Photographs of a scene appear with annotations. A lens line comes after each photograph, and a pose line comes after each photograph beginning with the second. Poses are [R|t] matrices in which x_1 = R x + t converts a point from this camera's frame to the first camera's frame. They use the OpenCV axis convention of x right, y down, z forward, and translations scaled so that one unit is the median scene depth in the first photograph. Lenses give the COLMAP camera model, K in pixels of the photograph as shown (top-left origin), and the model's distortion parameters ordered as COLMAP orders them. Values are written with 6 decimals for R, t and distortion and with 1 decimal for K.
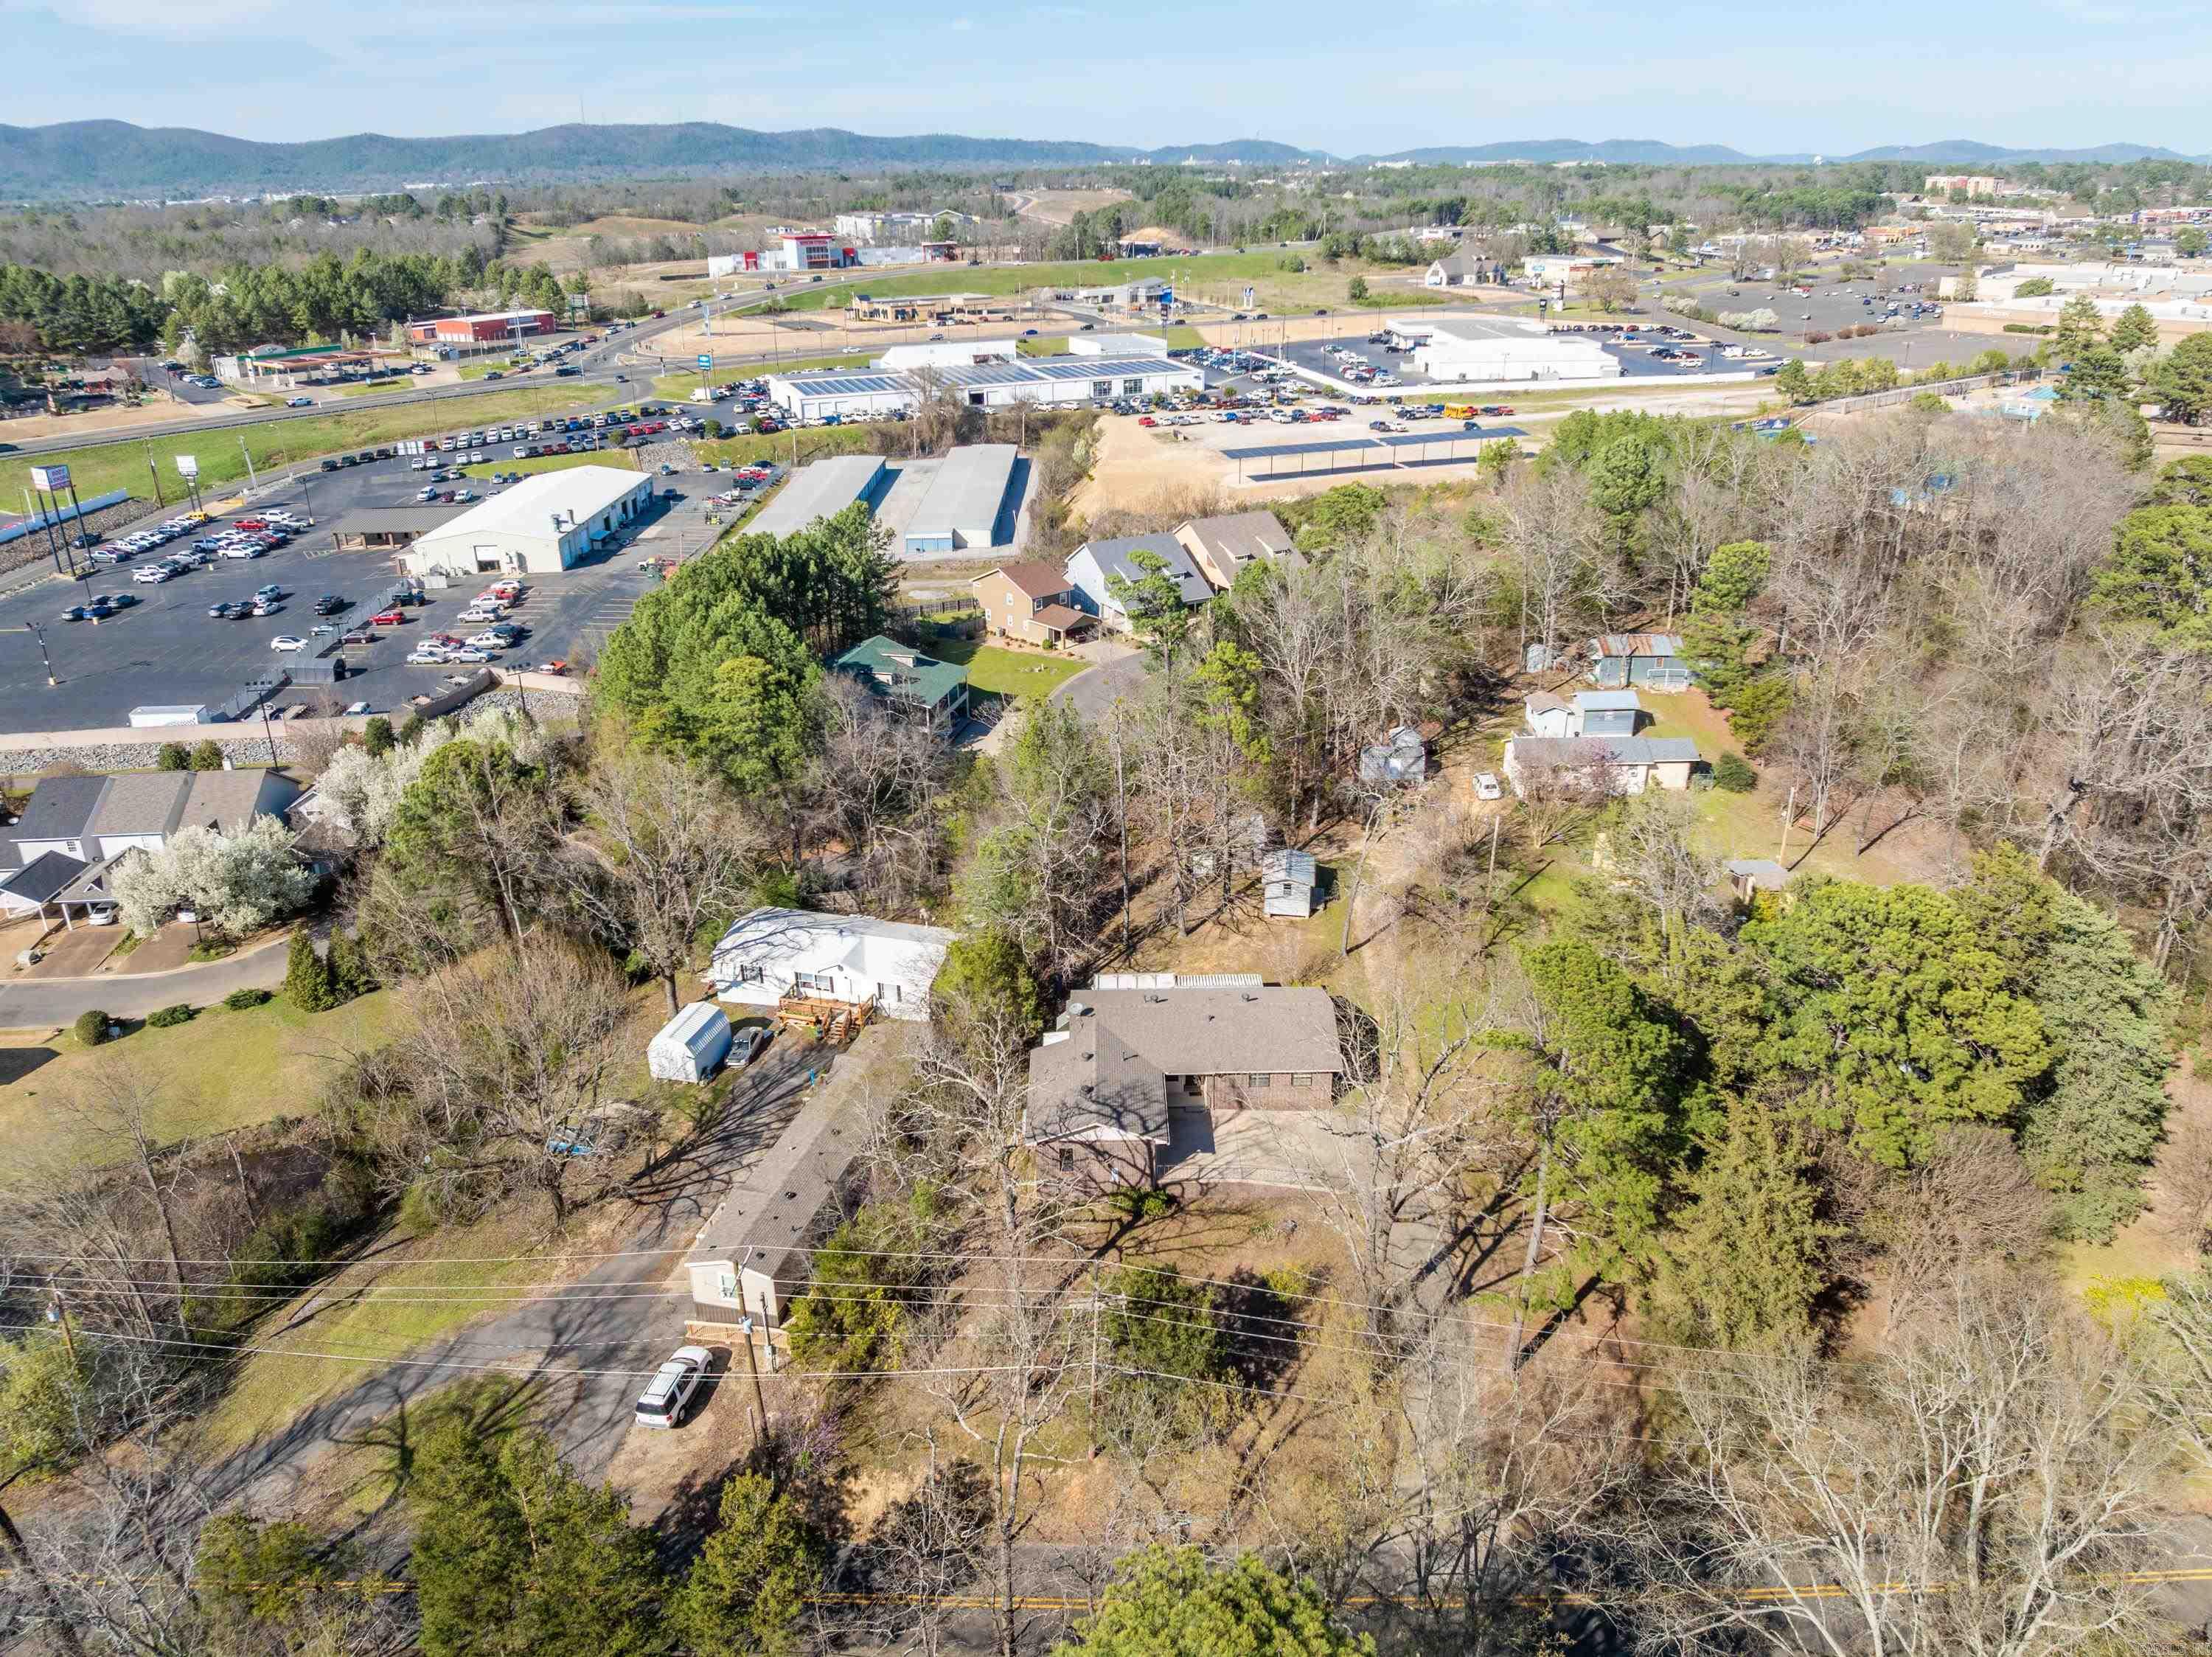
lens RADIAL K [[1564.2, 0, 1106.0], [0, 1564.2, 828.5], [0, 0, 1]] dist [-0.039260, 0.001152]
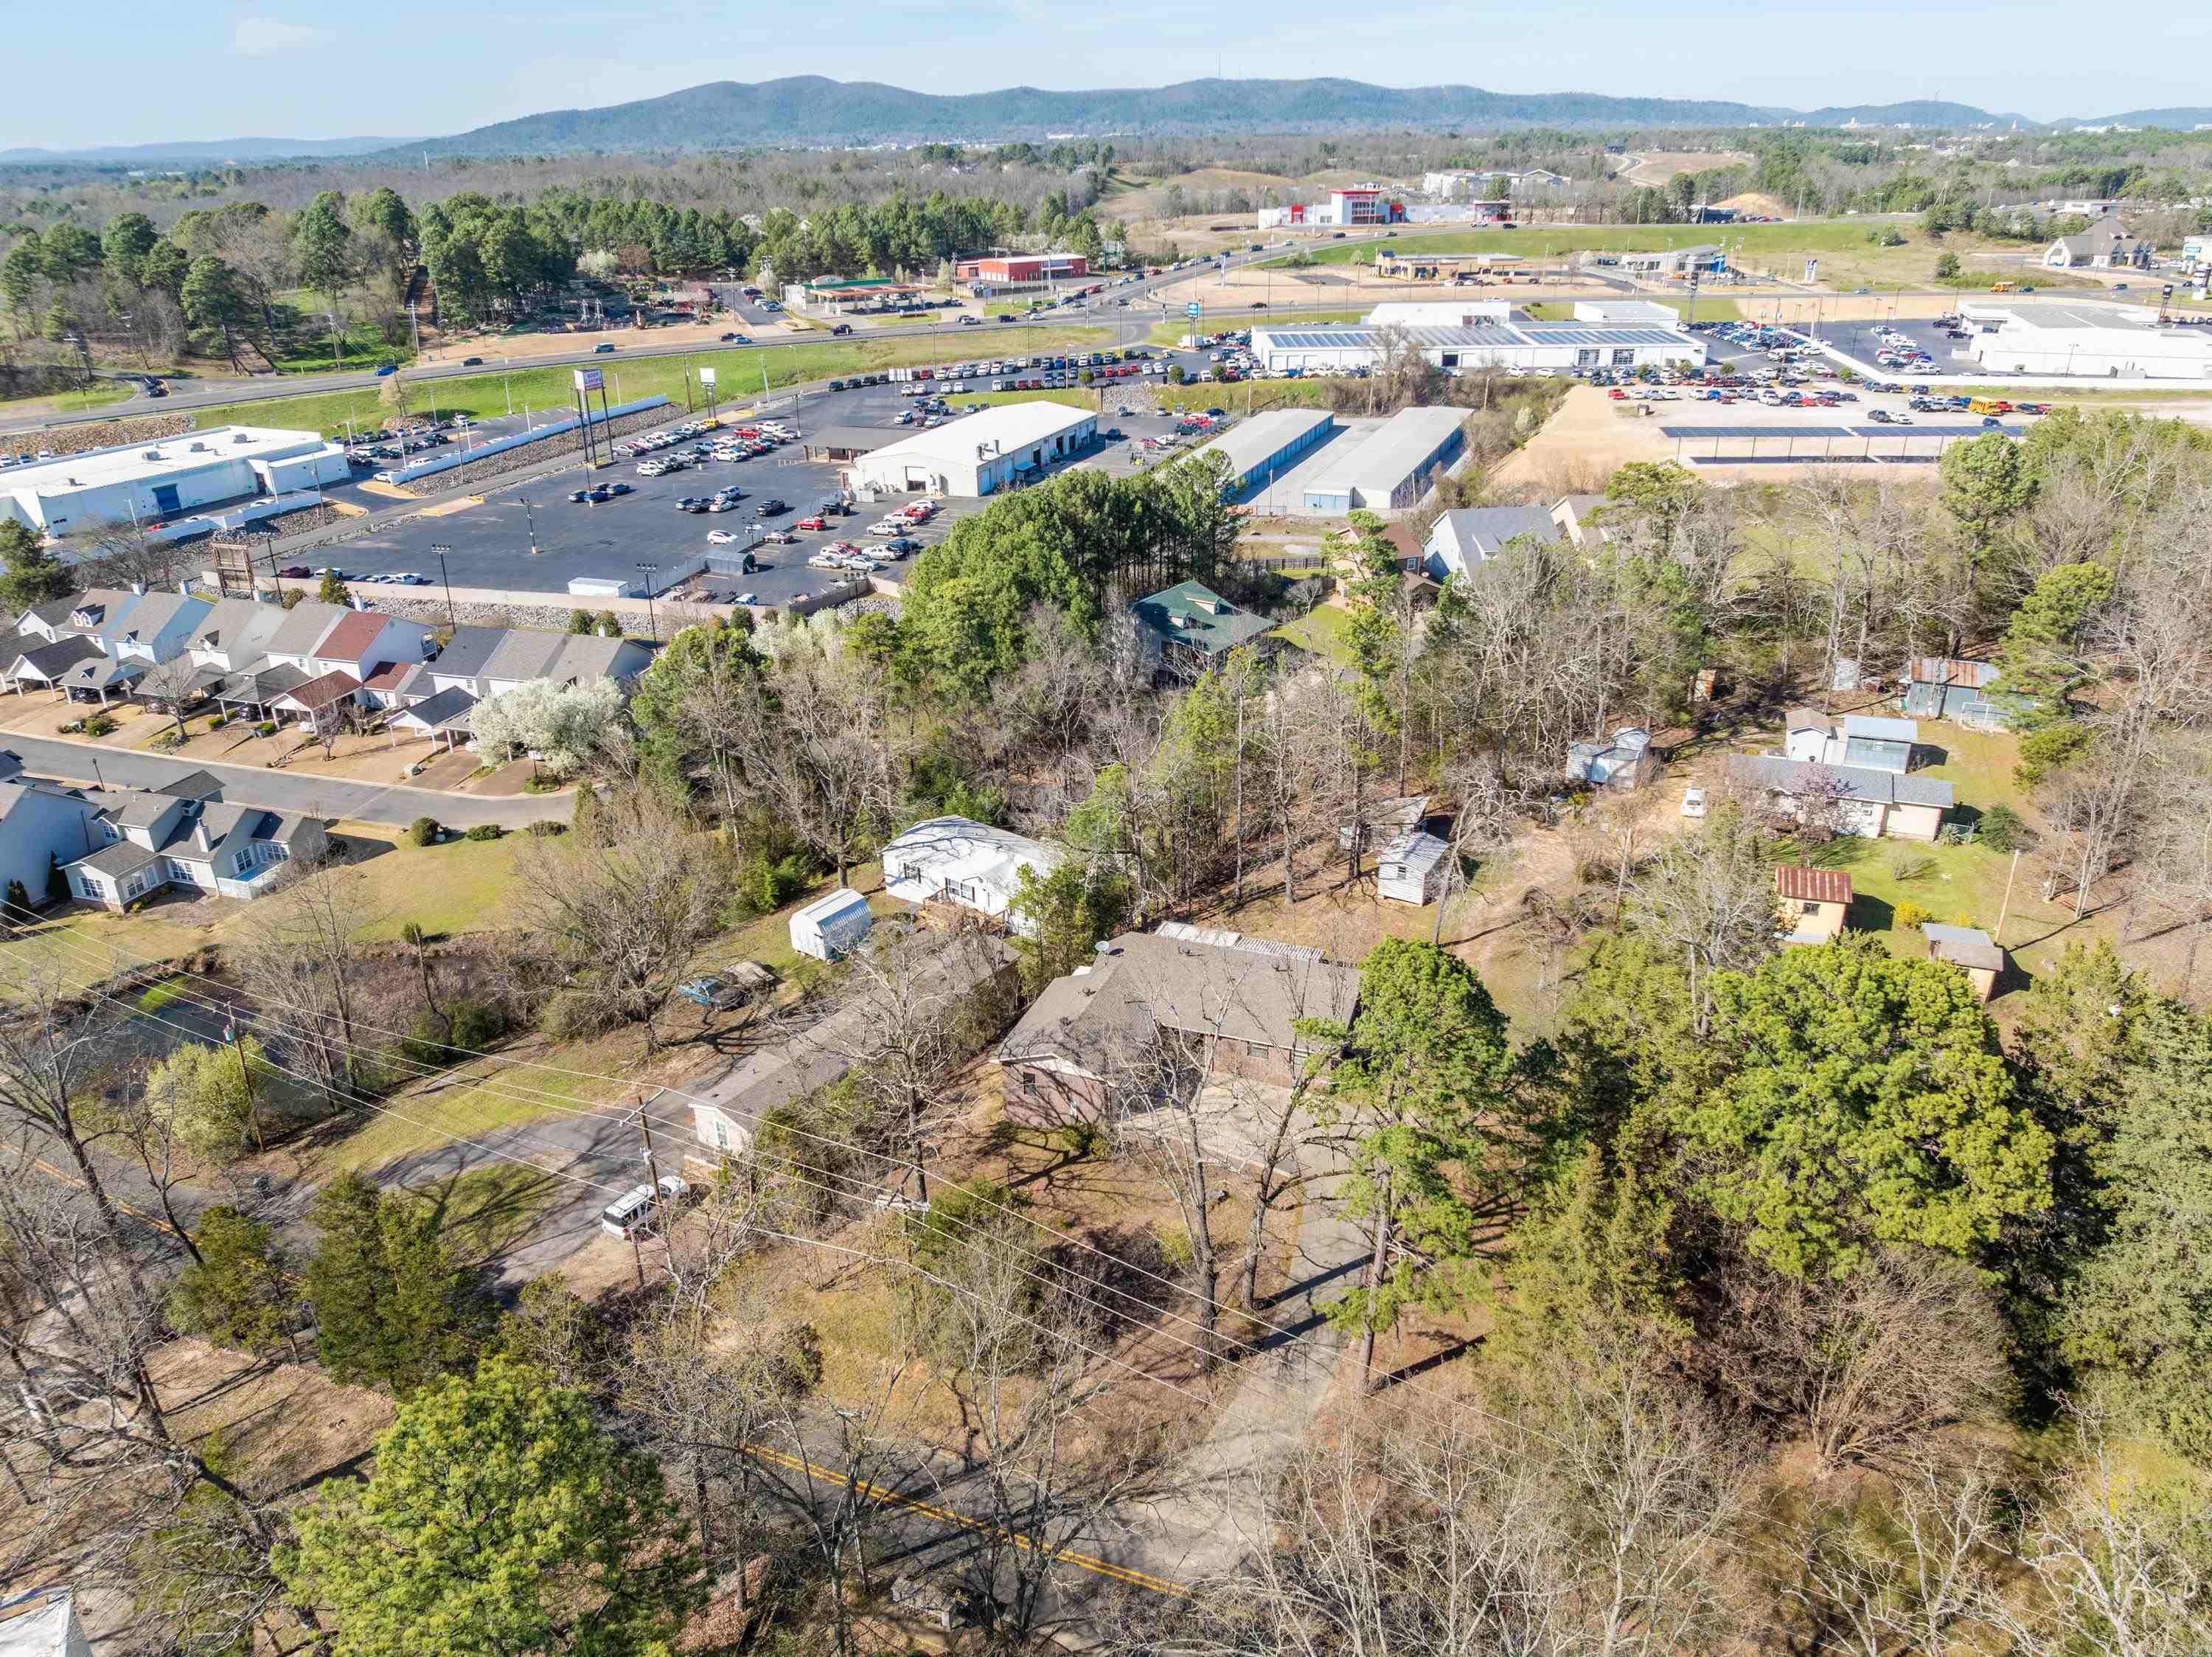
lens RADIAL K [[1564.2, 0, 1106.0], [0, 1564.2, 828.5], [0, 0, 1]] dist [-0.039260, 0.001152]
pose [[0.931293, 0.150386, -0.331779, 0.088213], [-0.142551, 0.988624, 0.047977, -0.002566], [0.335219, 0.002615, 0.942136, 0.013452]]
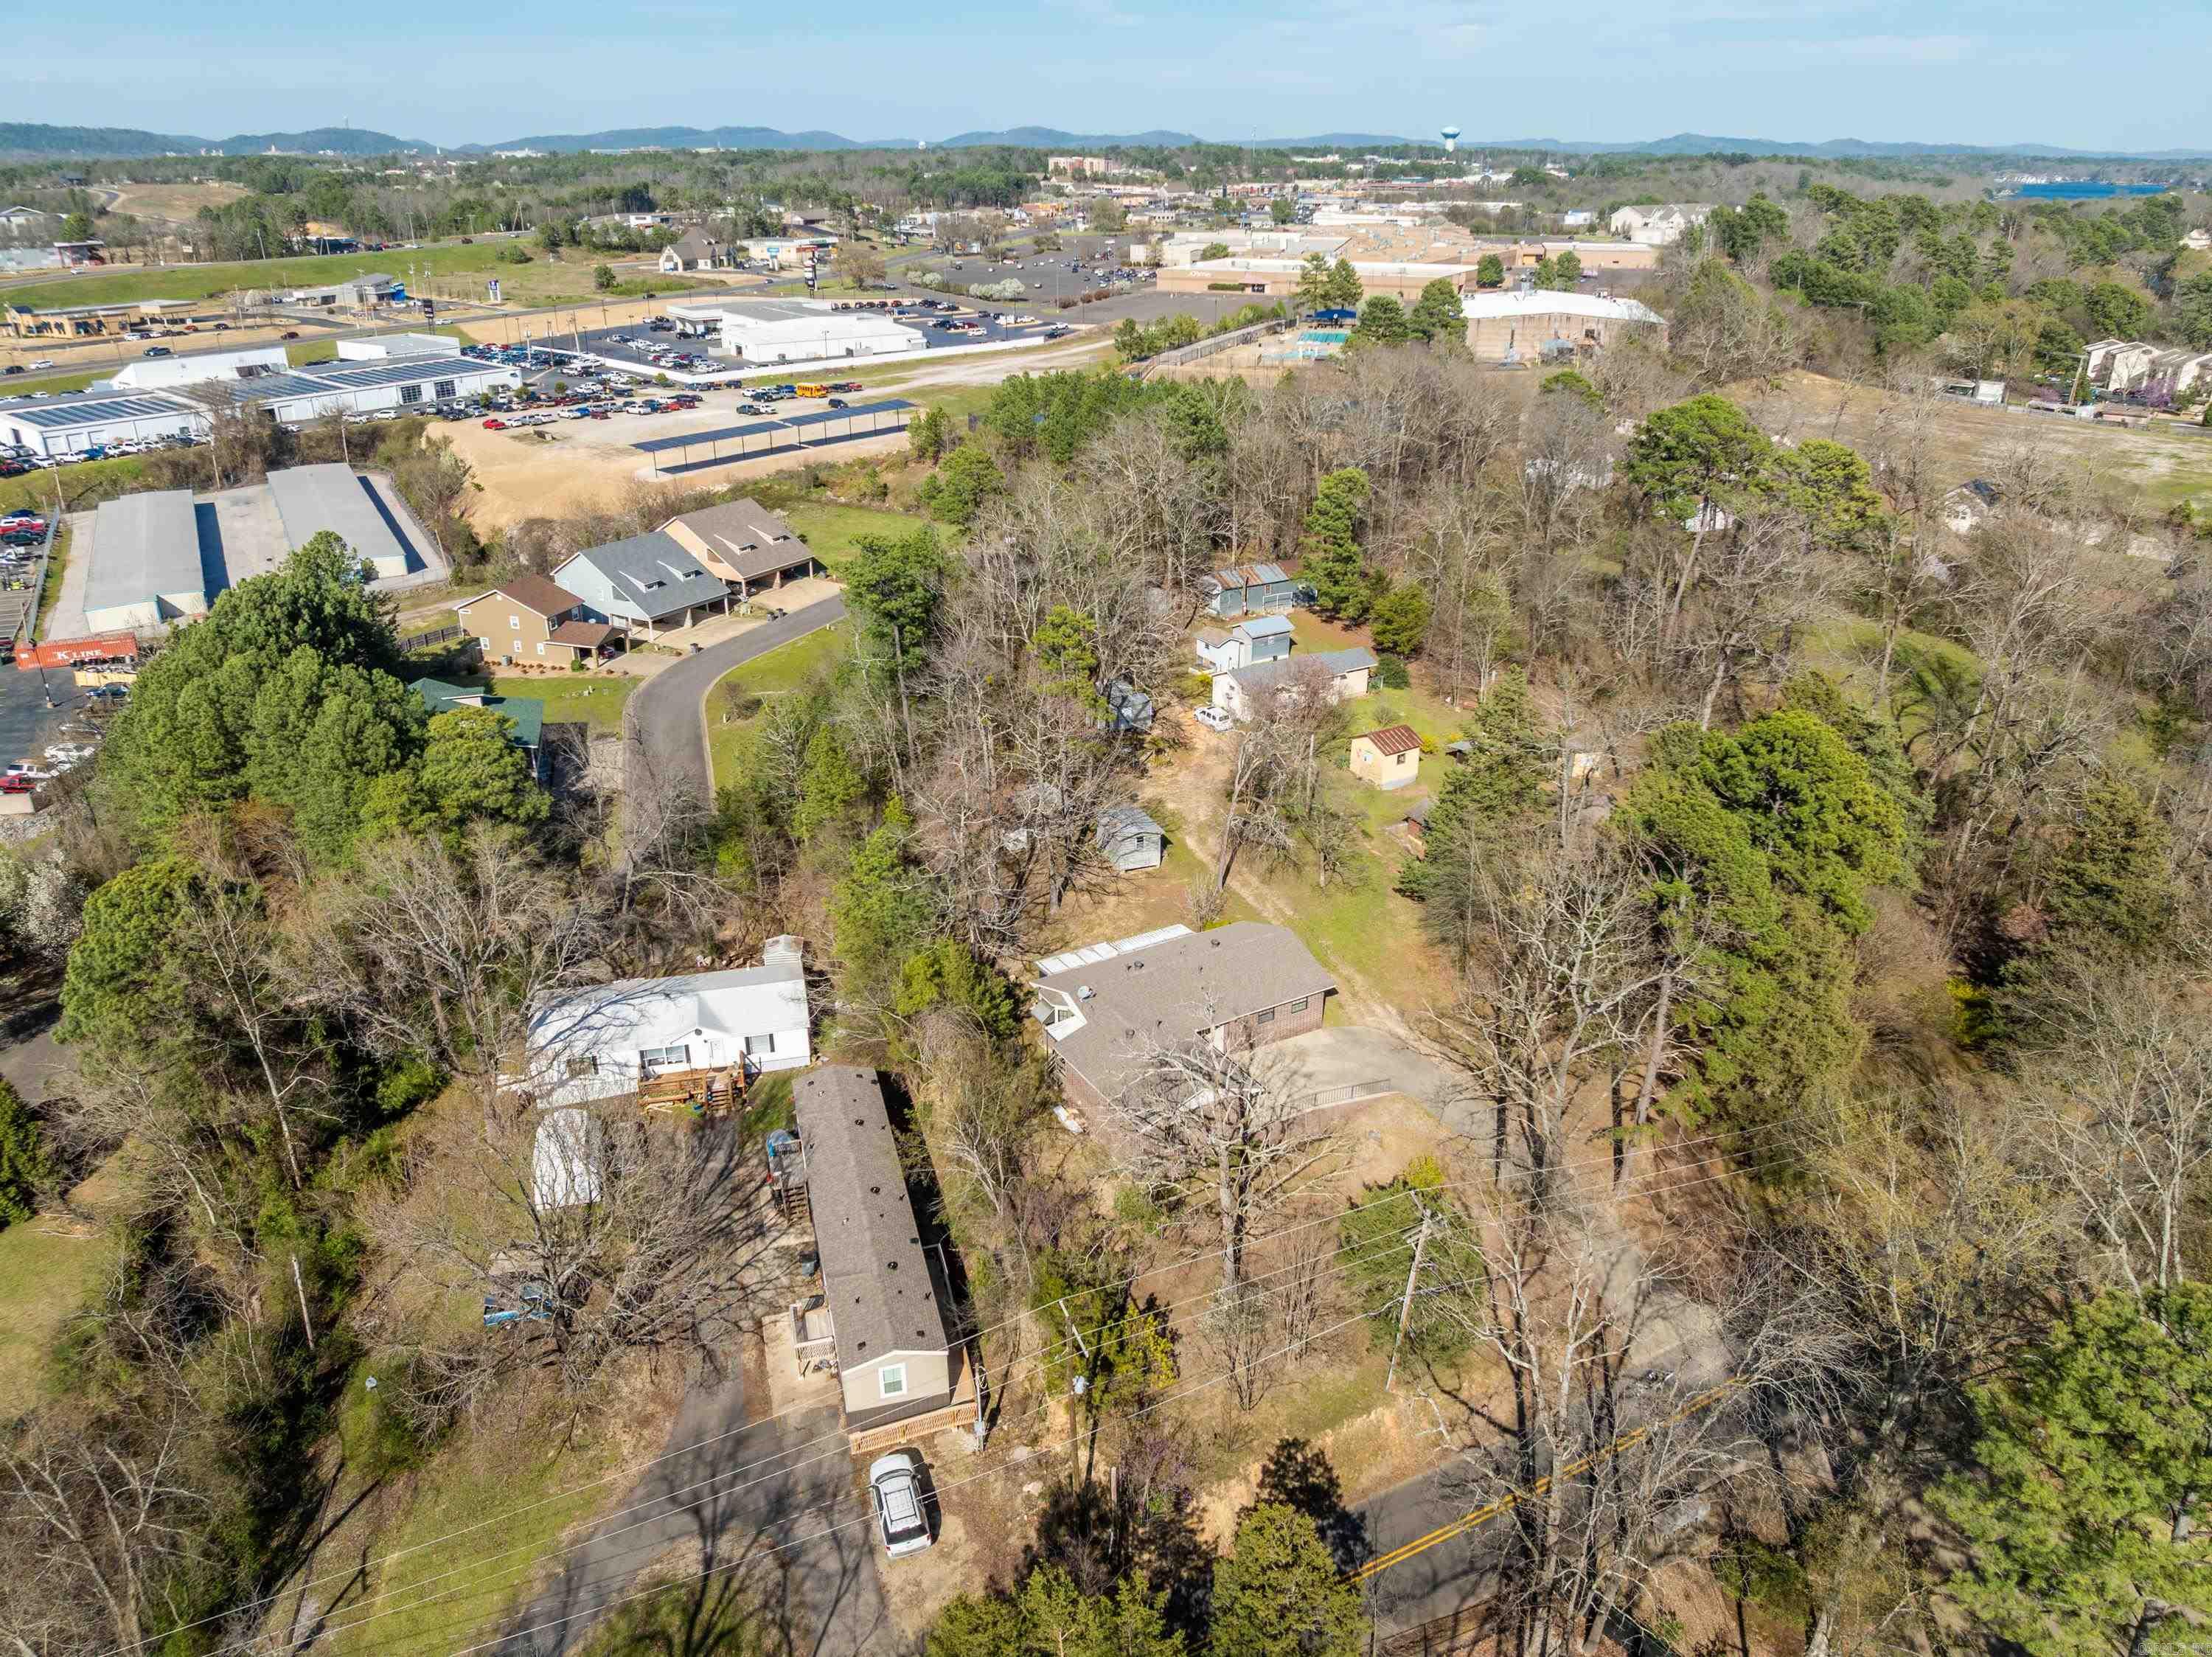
lens RADIAL K [[1597.5, 0, 1106.0], [0, 1597.5, 828.5], [0, 0, 1]] dist [-0.085852, 0.059644]
pose [[0.868601, -0.185776, 0.459368, -0.125596], [0.185097, 0.981597, 0.046981, -0.007673], [-0.459642, 0.044220, 0.887002, 0.036520]]
